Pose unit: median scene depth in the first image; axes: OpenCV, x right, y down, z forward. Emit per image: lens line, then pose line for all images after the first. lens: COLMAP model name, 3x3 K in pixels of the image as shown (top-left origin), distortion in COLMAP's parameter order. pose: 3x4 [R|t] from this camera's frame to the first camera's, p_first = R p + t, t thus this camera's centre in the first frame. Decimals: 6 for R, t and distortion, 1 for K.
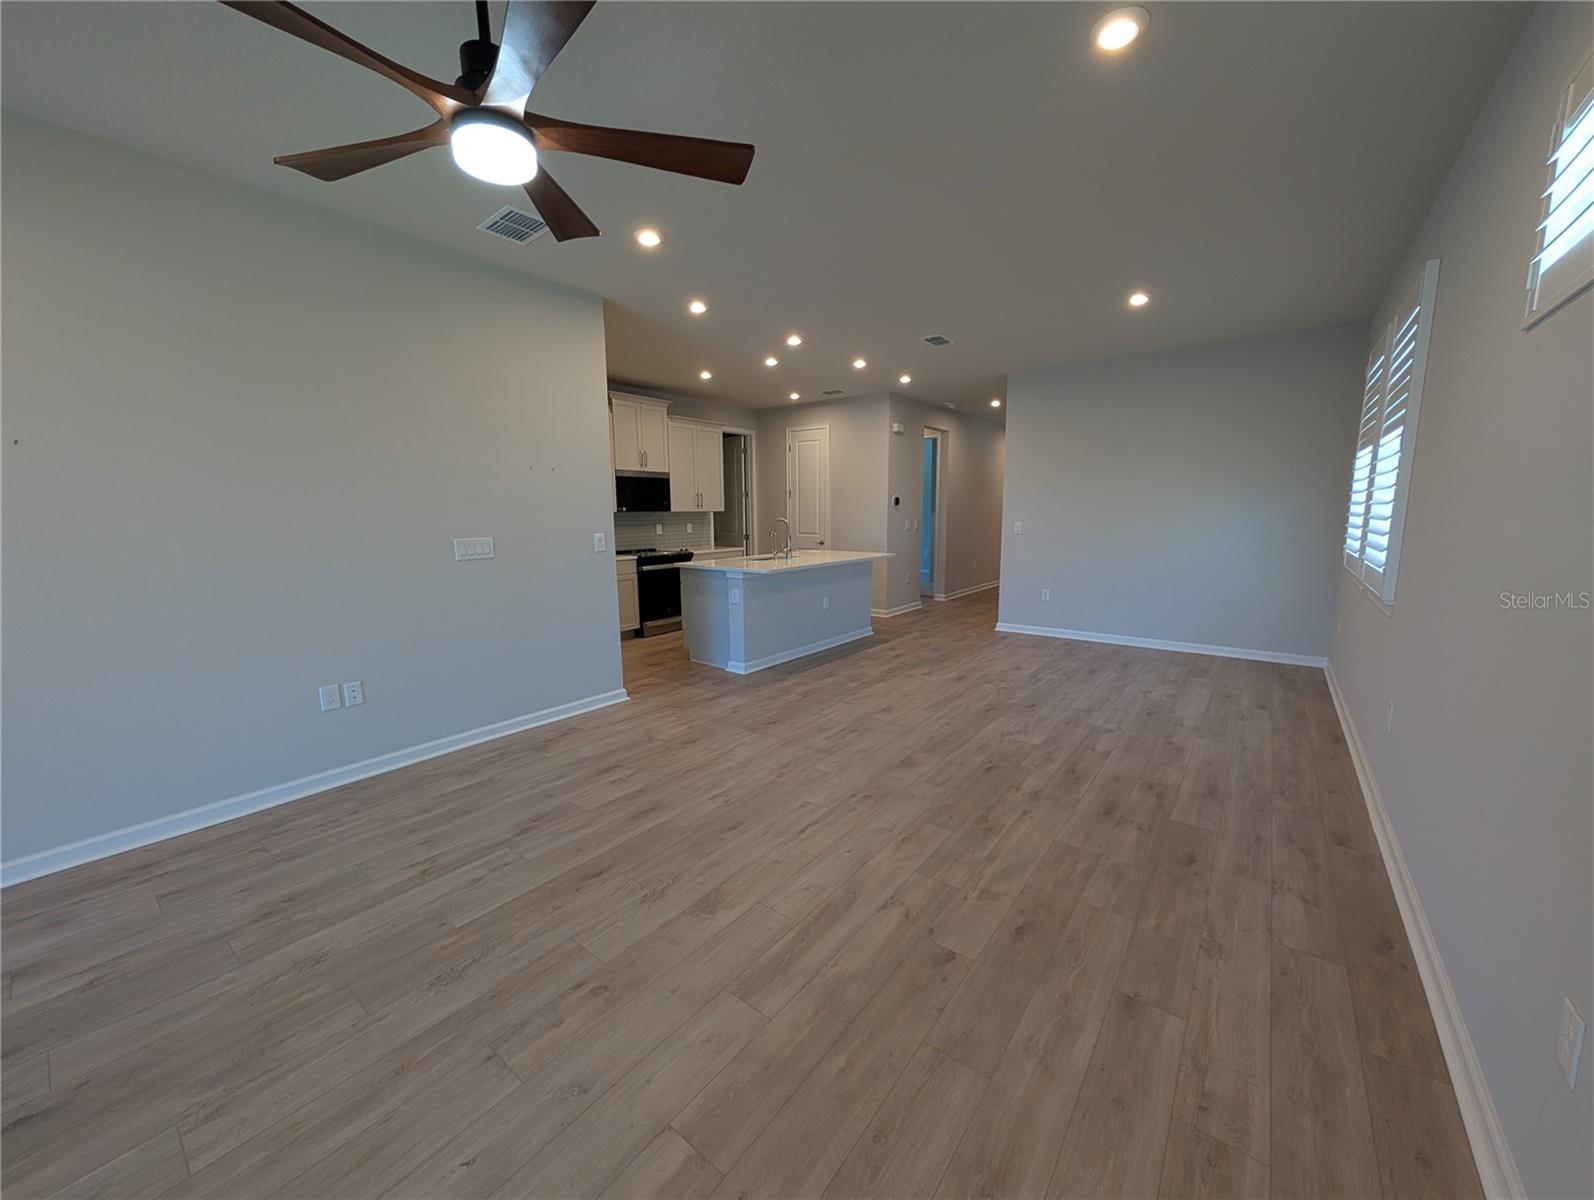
lens RADIAL K [[604.9, 0, 795.5], [0, 604.9, 599.7], [0, 0, 1]] dist [0.002121, -0.000184]
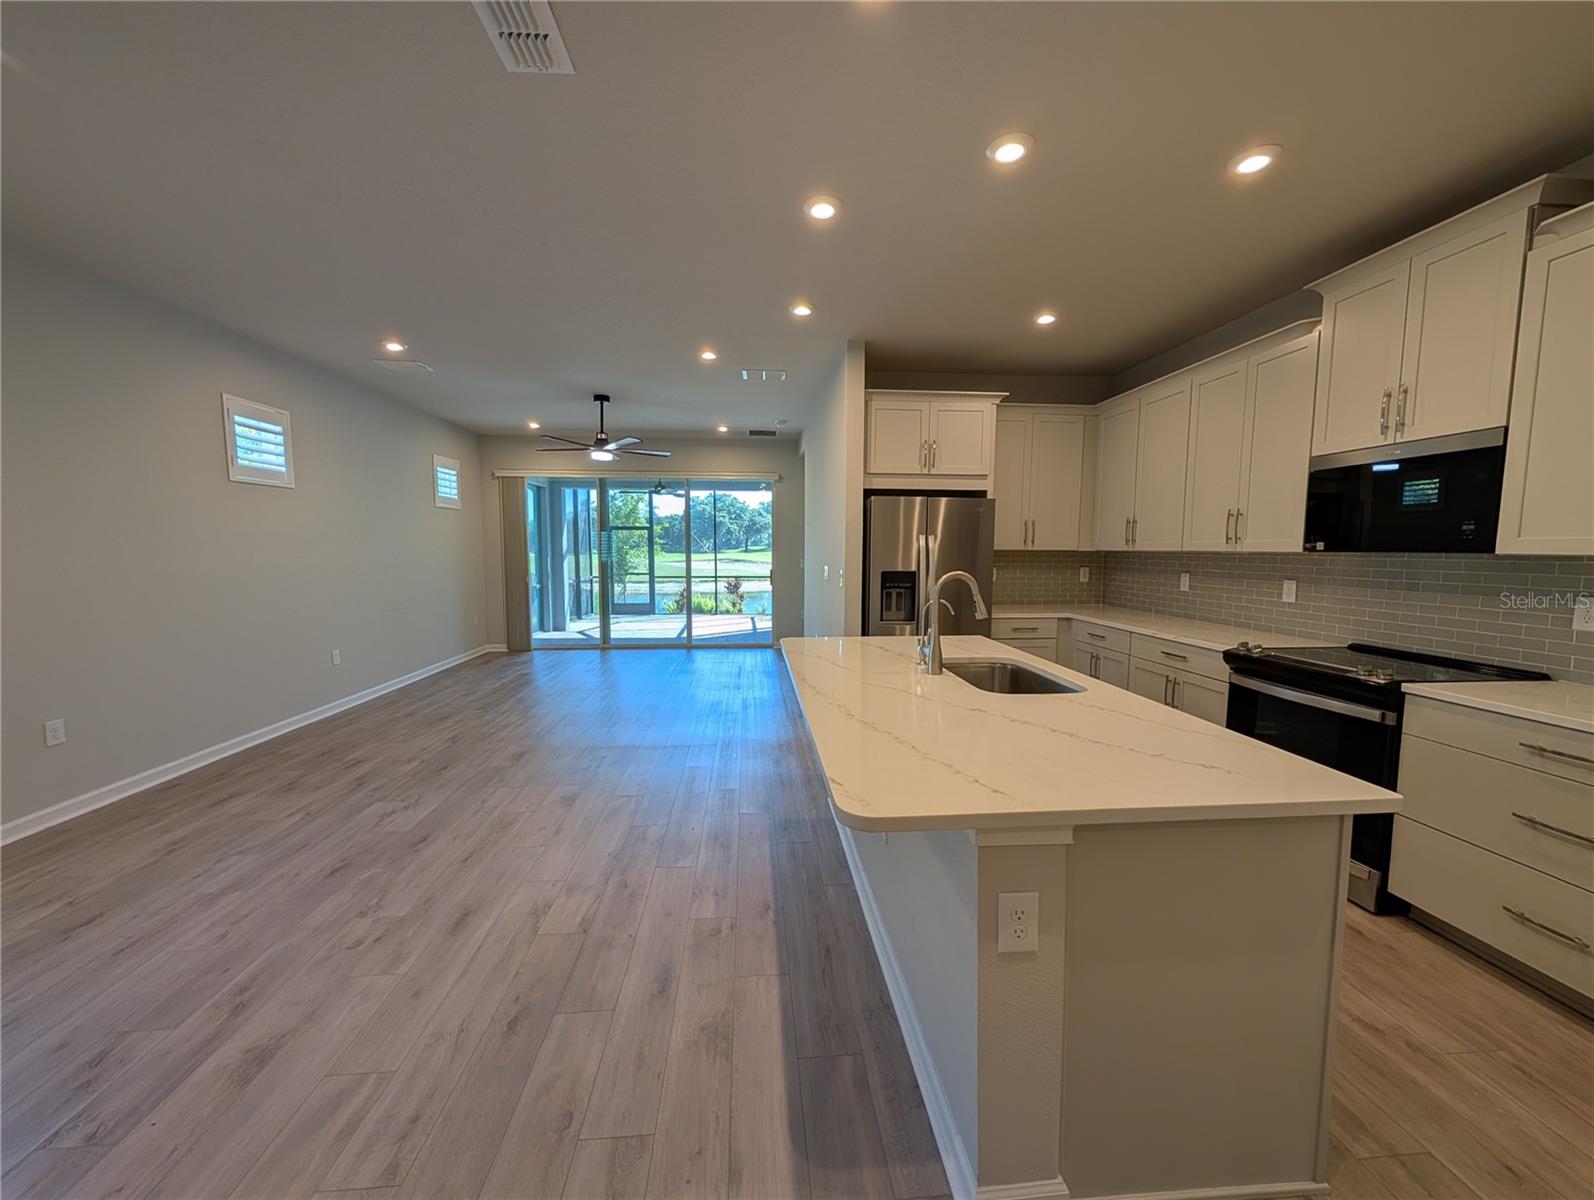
lens RADIAL K [[604.9, 0, 795.5], [0, 604.9, 599.7], [0, 0, 1]] dist [0.002121, -0.000184]
pose [[-0.738879, 0.064403, -0.670754, 0.365597], [-0.095509, 0.975363, 0.198860, -0.212921], [0.667035, 0.210997, -0.714524, 1.398873]]
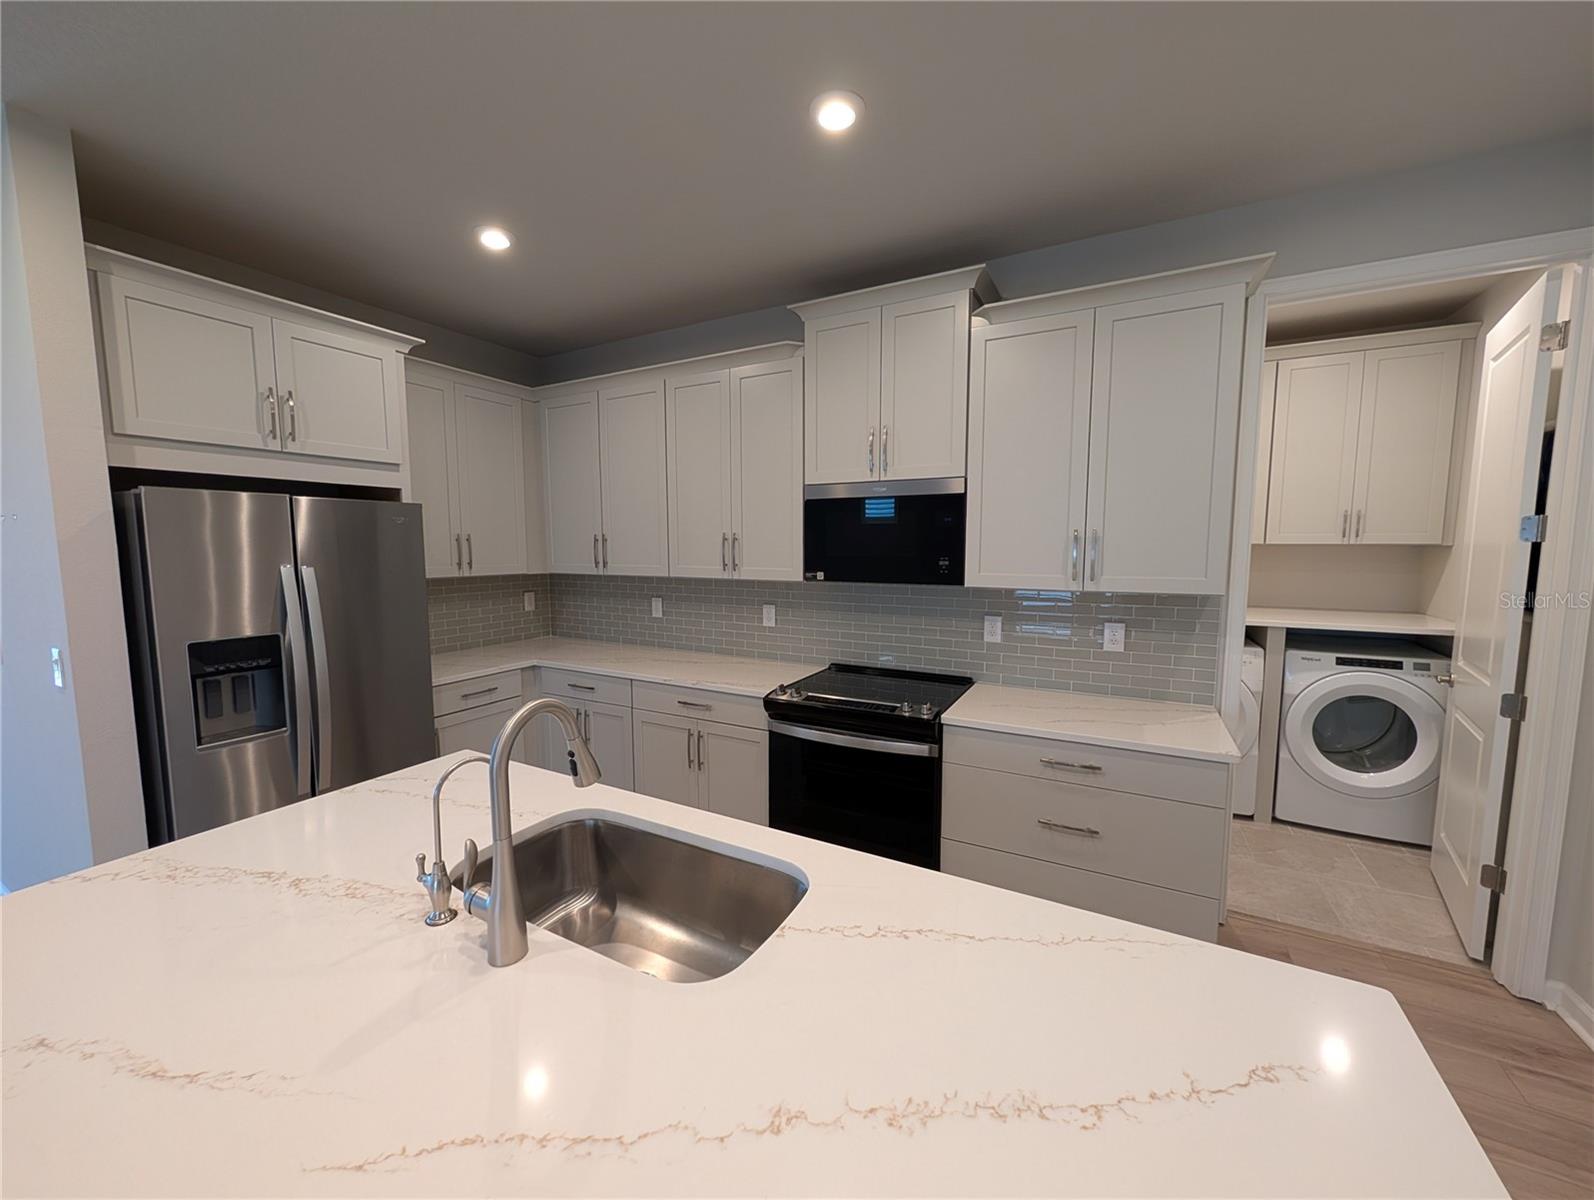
lens RADIAL K [[604.9, 0, 795.5], [0, 604.9, 599.7], [0, 0, 1]] dist [0.002121, -0.000184]
pose [[0.161733, 0.101007, -0.981652, 0.175310], [-0.144168, 0.986494, 0.077752, -0.214642], [0.976247, 0.128948, 0.174111, 1.195244]]
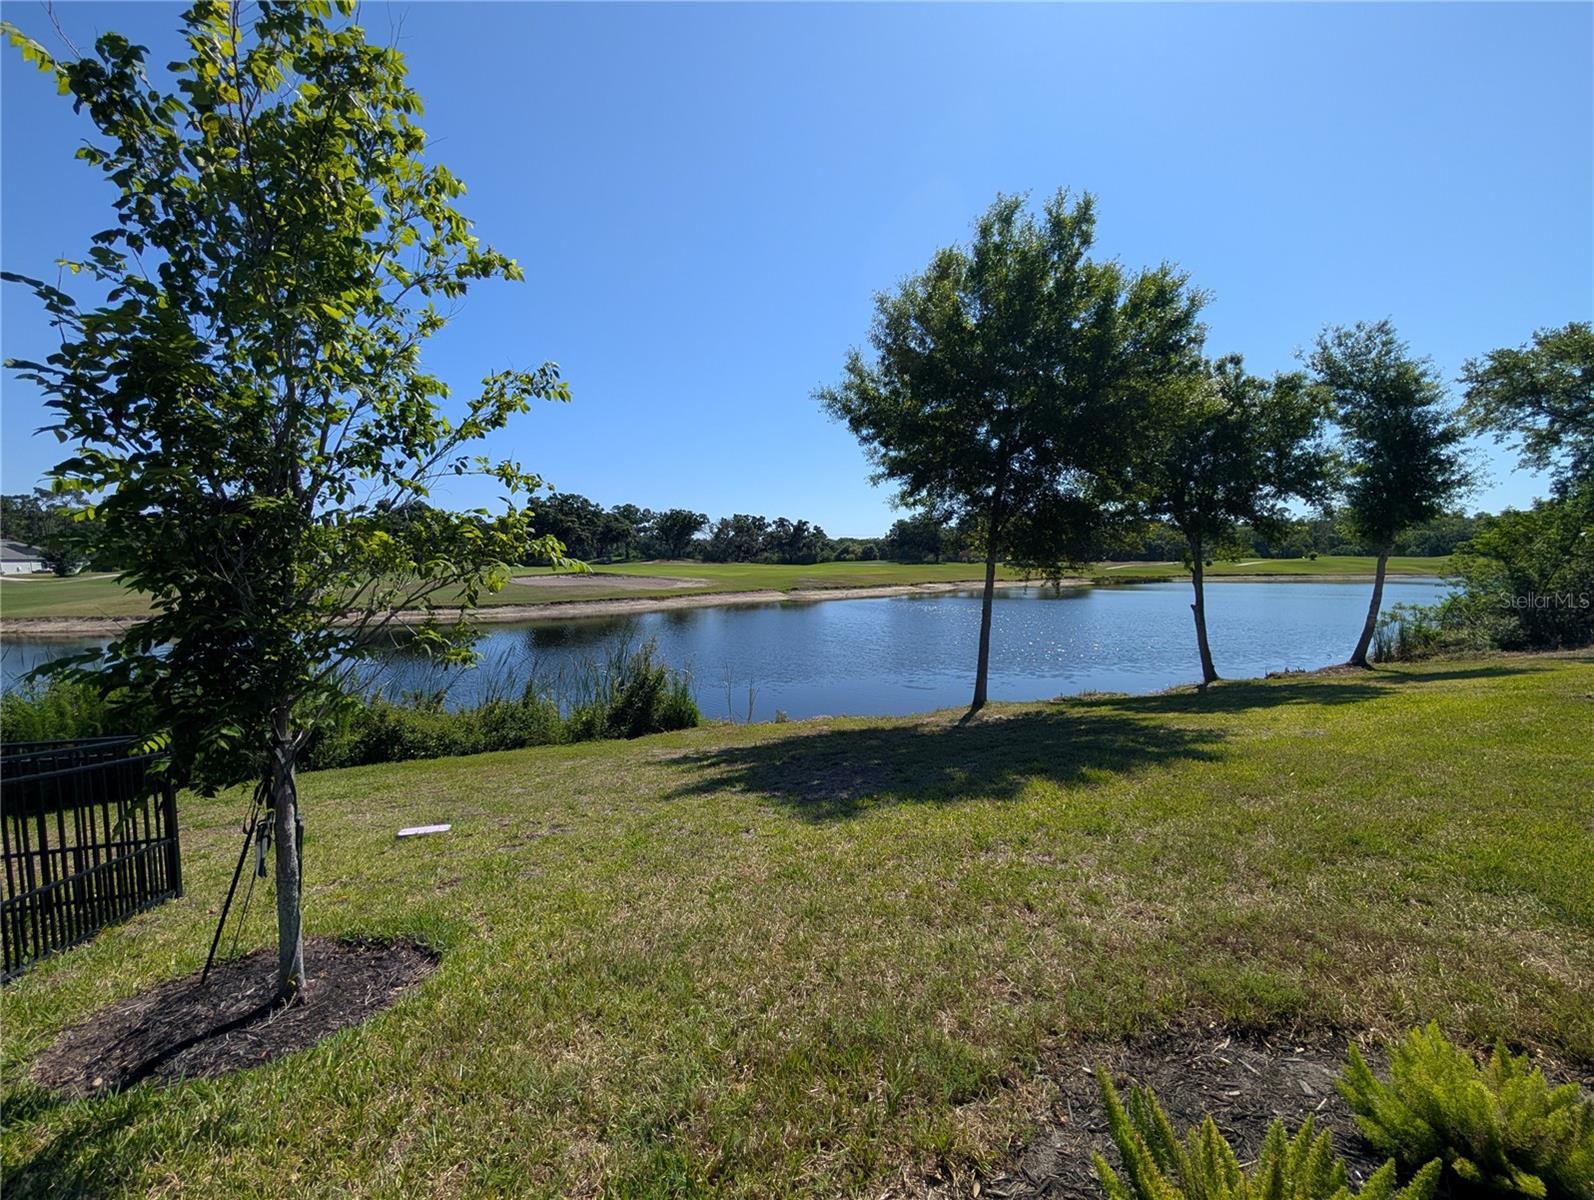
lens RADIAL K [[604.9, 0, 795.5], [0, 604.9, 599.7], [0, 0, 1]] dist [0.002121, -0.000184]
pose [[-0.550183, 0.071113, -0.832010, -1.082425], [-0.109886, 0.981537, 0.156557, 0.235691], [0.827782, 0.177562, -0.532211, -1.212250]]
